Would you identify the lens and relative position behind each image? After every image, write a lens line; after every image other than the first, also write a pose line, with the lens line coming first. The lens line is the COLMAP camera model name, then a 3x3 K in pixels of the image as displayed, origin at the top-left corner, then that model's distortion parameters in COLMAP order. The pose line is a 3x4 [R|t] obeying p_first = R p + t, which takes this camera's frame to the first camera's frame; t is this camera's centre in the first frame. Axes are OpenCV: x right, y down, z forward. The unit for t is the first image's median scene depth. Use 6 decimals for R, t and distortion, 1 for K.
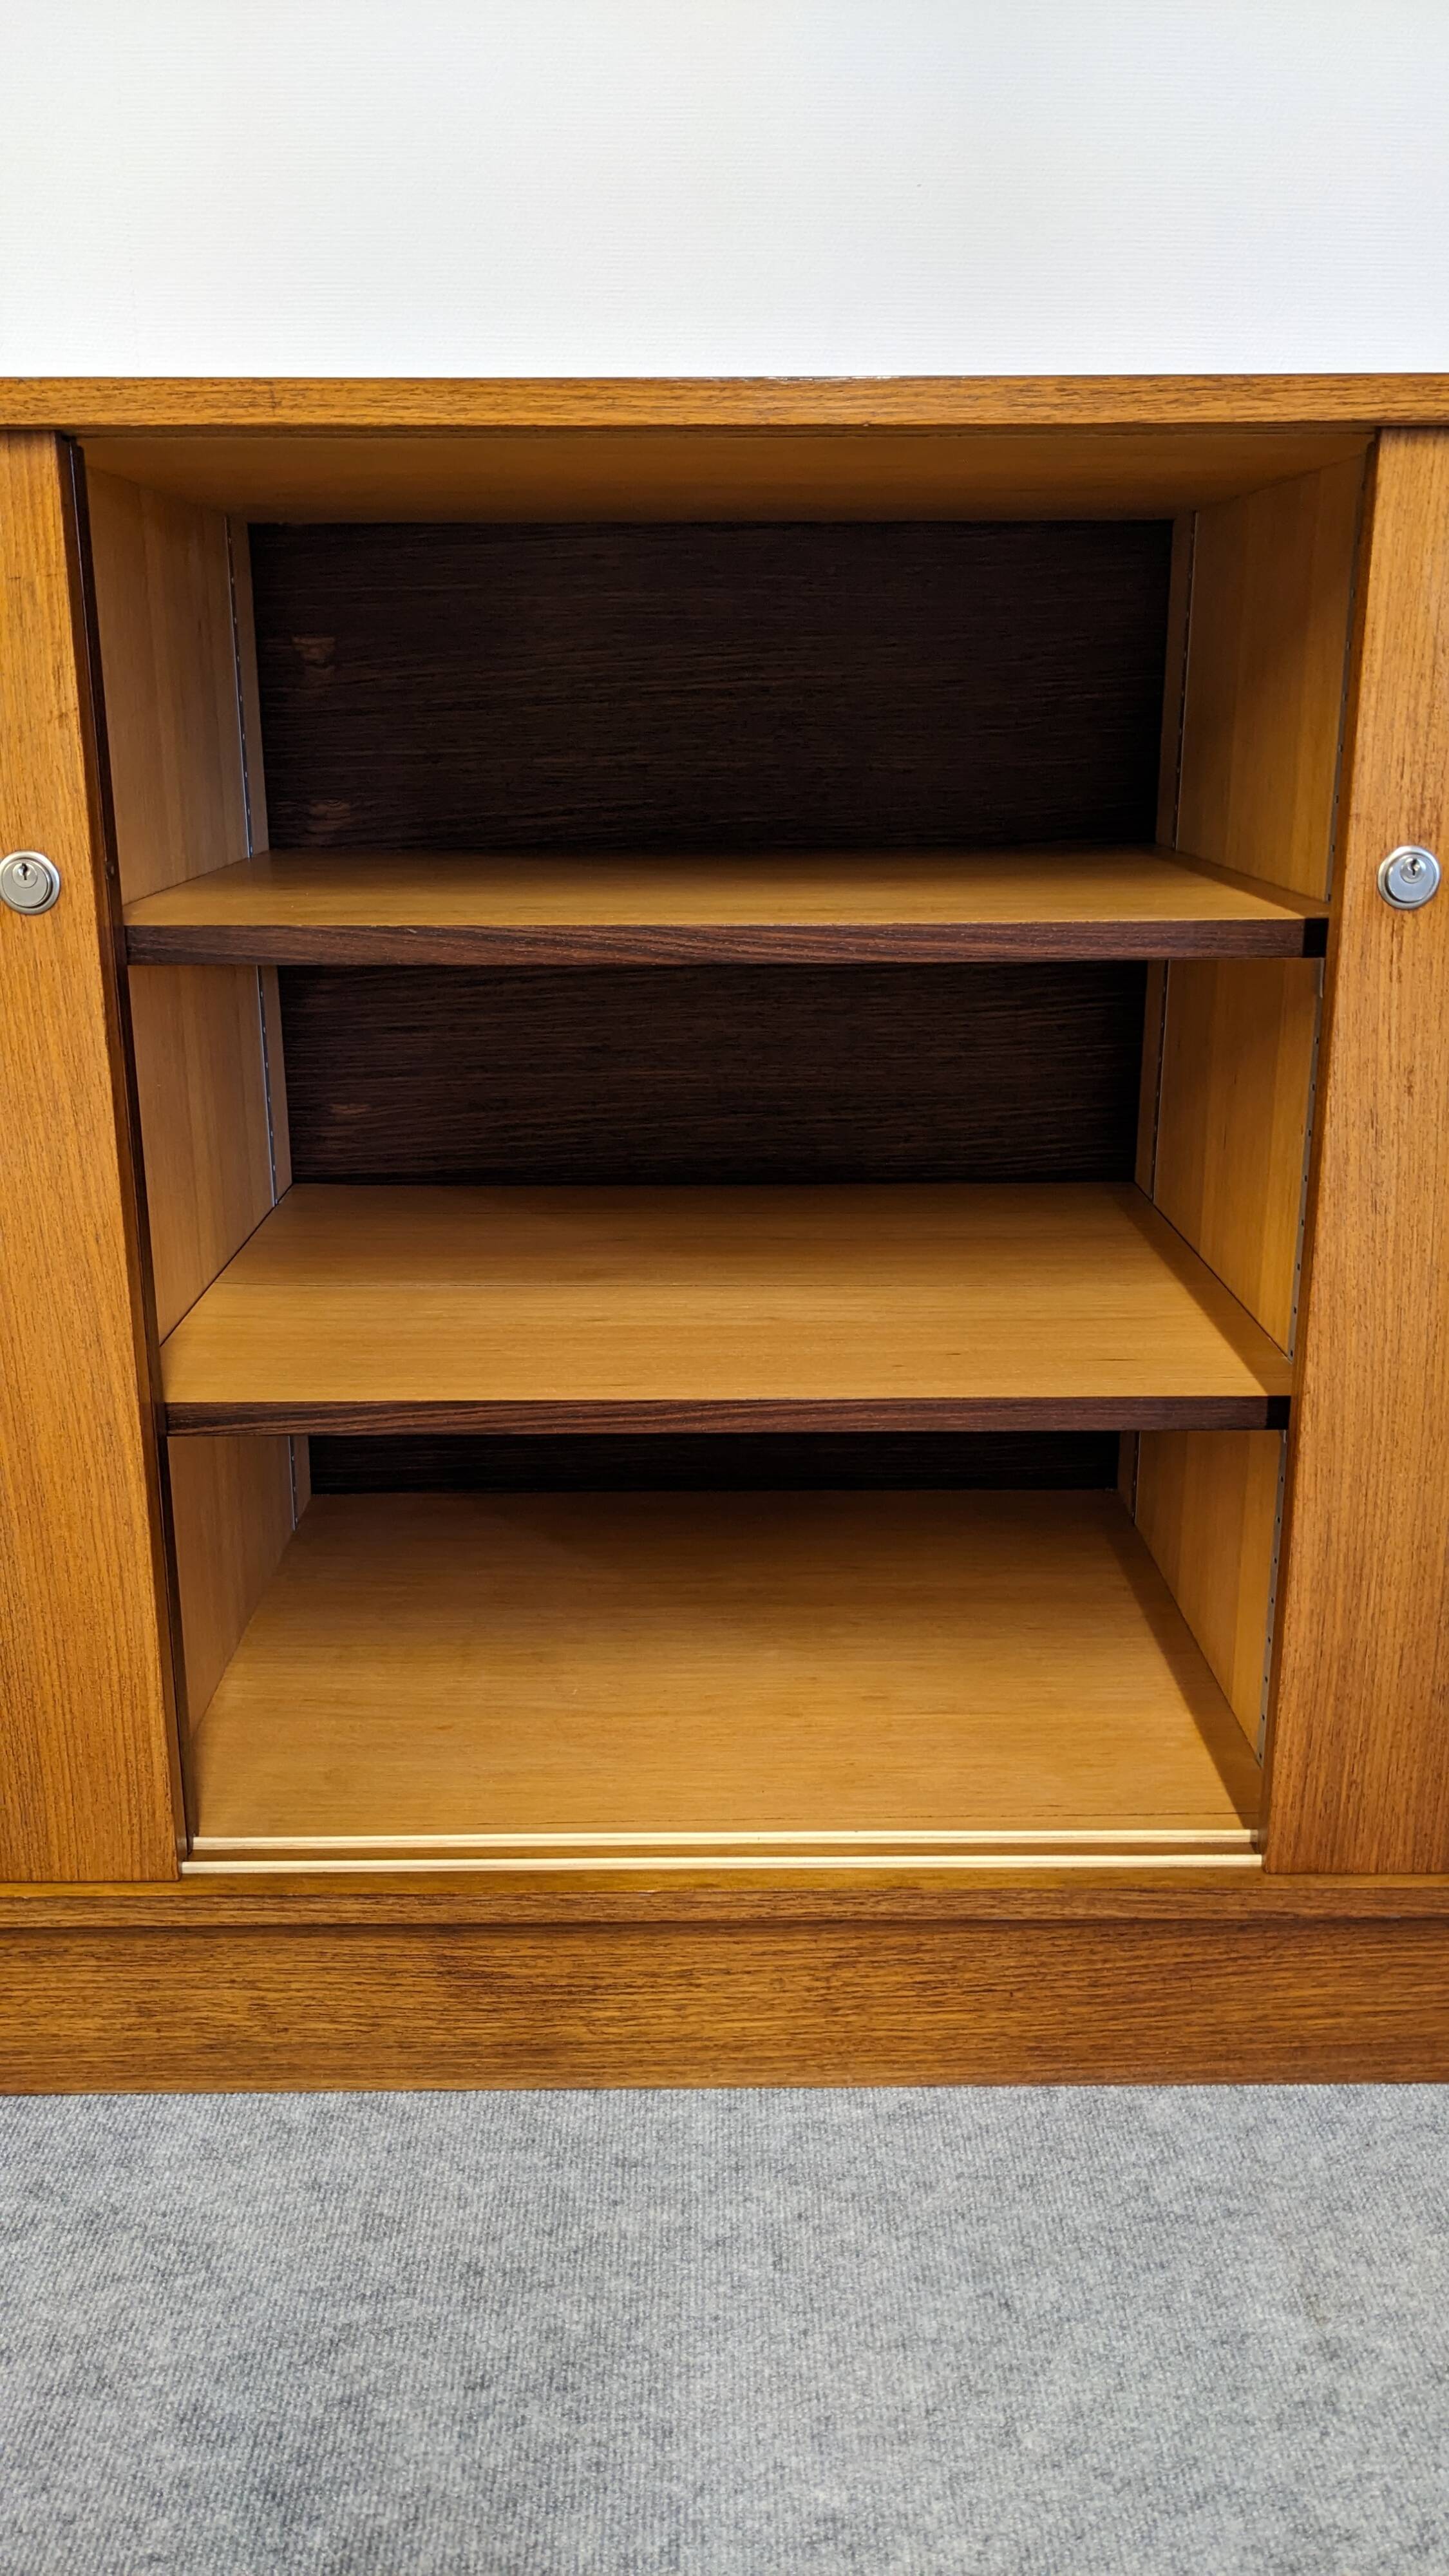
lens RADIAL K [[2083.6, 0, 720.9], [0, 2083.6, 1325.9], [0, 0, 1]] dist [0.000265, 0.016442]
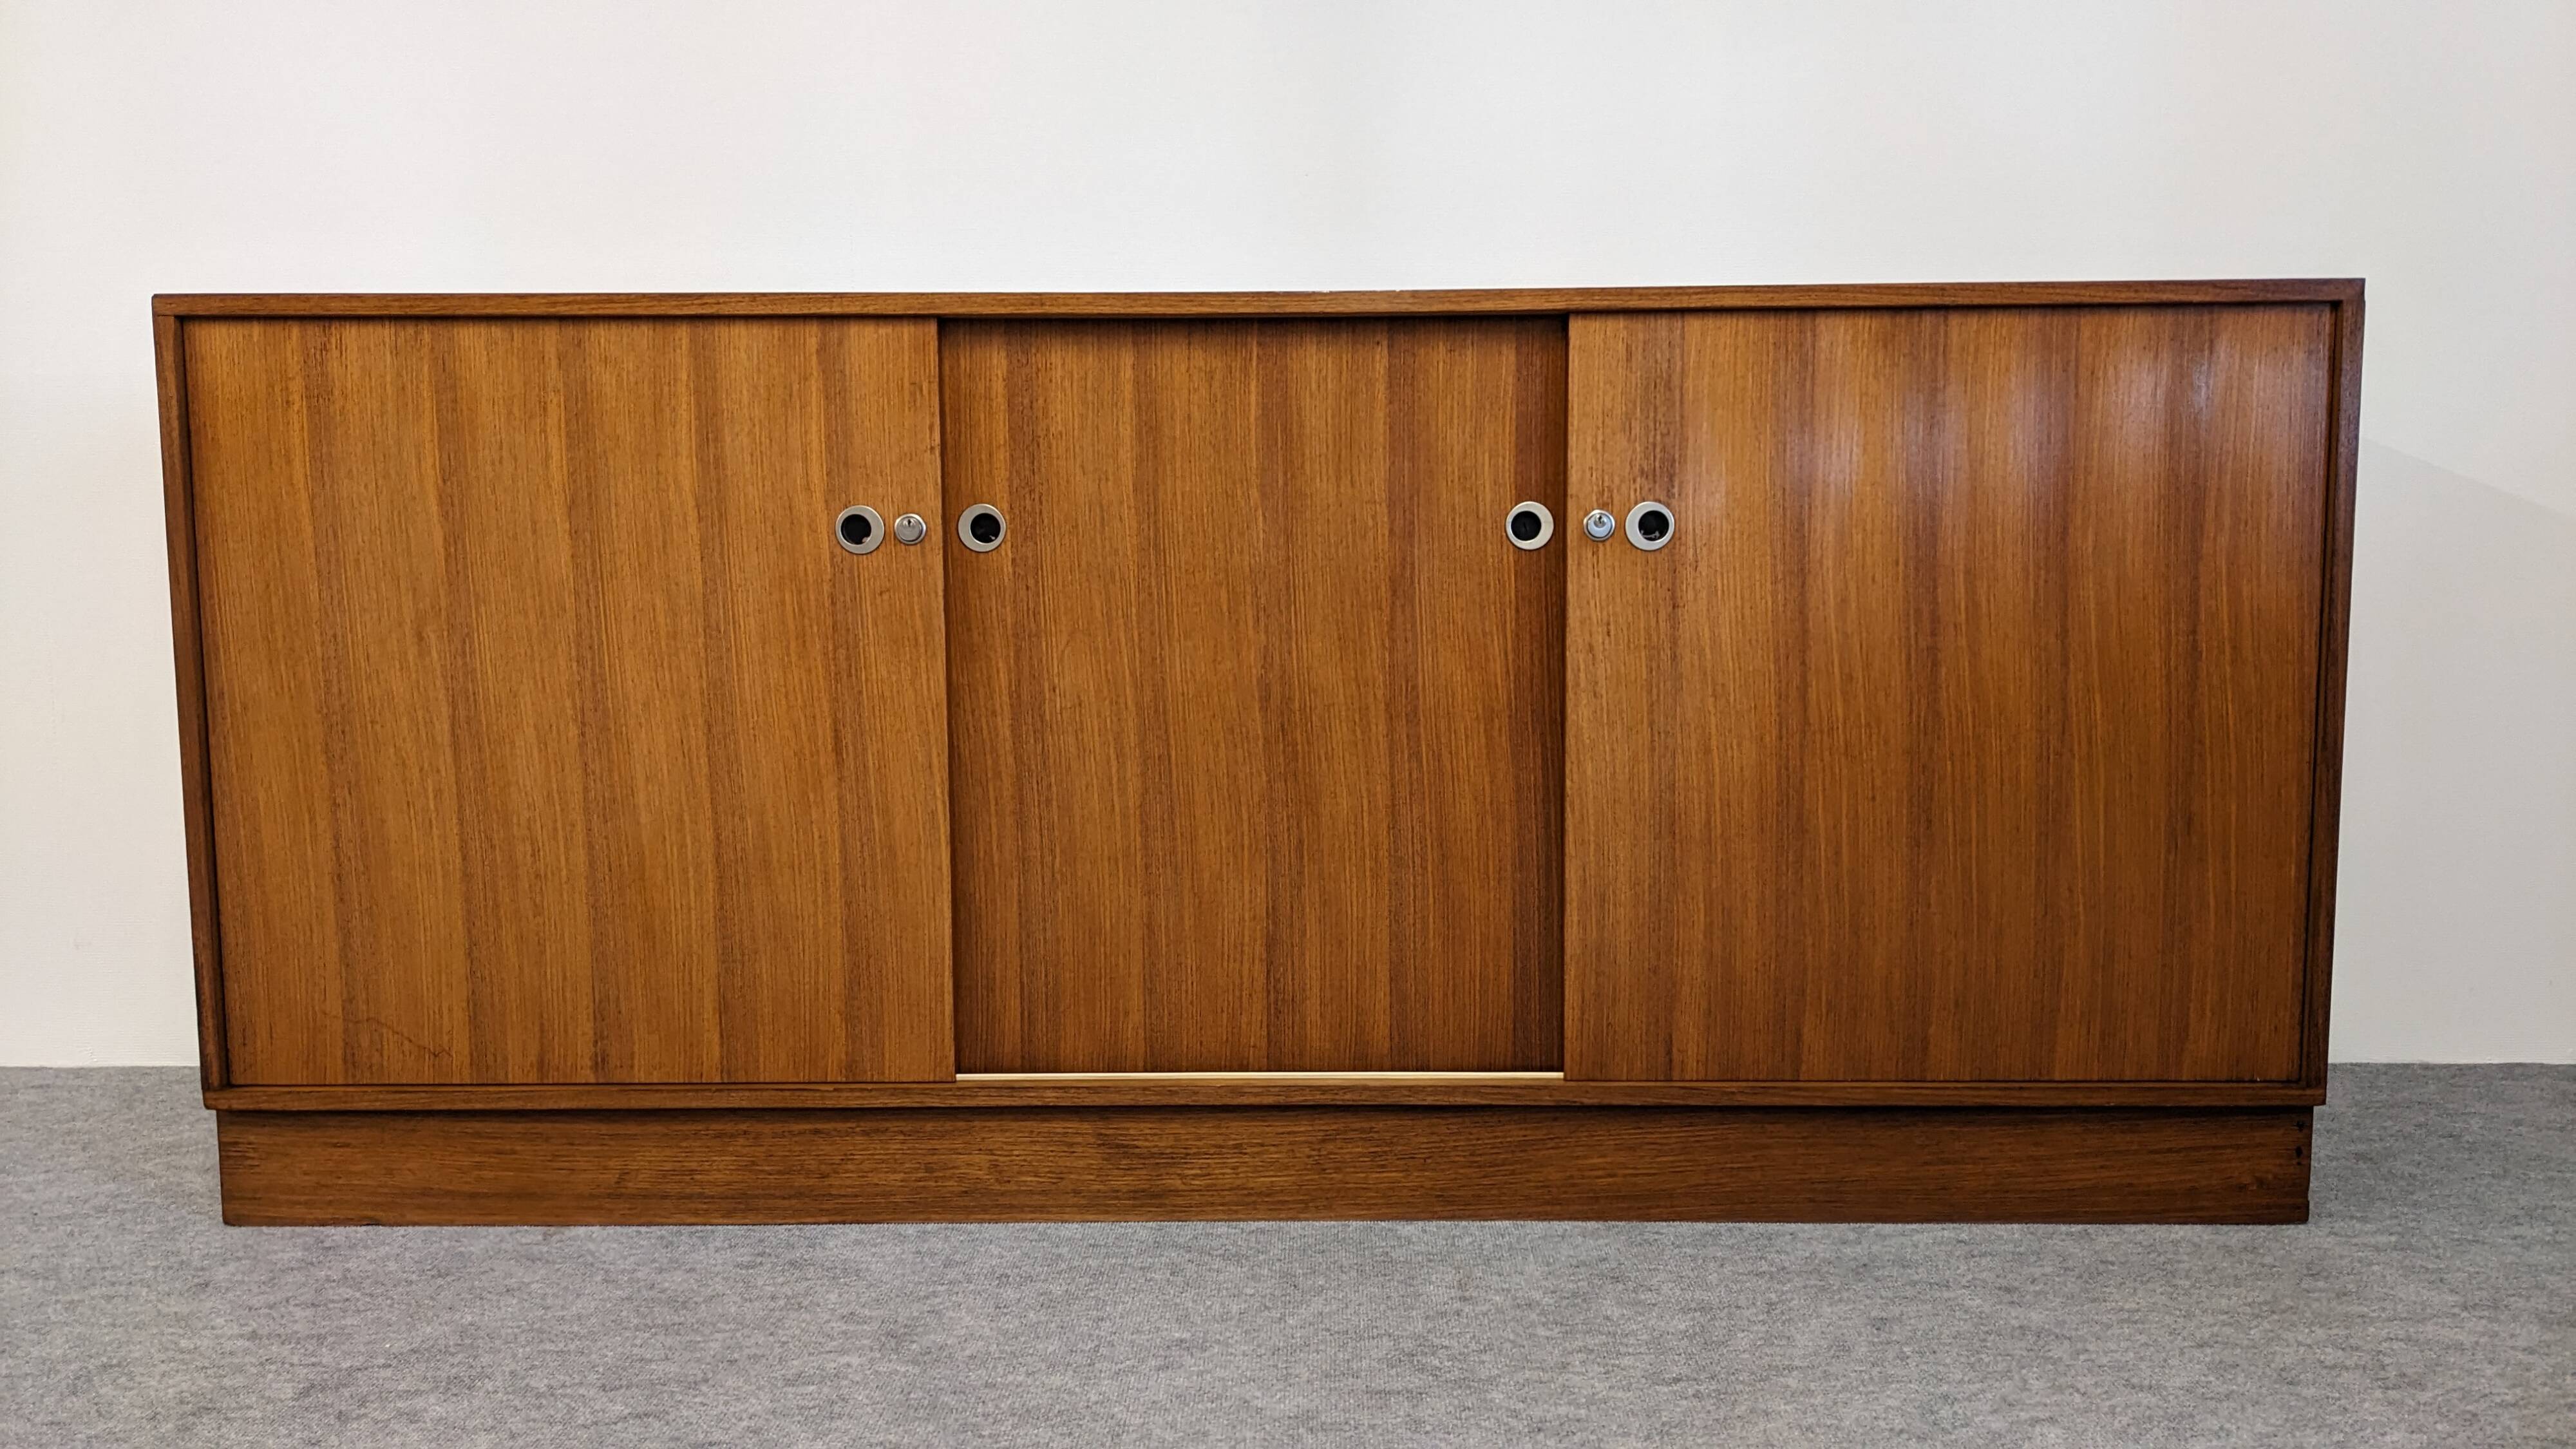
lens RADIAL K [[2014.5, 0, 1297.2], [0, 2014.5, 782.3], [0, 0, 1]] dist [0.065037, -0.120021]
pose [[0.999801, -0.000581, -0.019931, 0.074248], [-0.002960, 0.984173, -0.177183, 0.345764], [0.019718, 0.177207, 0.983976, -0.806417]]
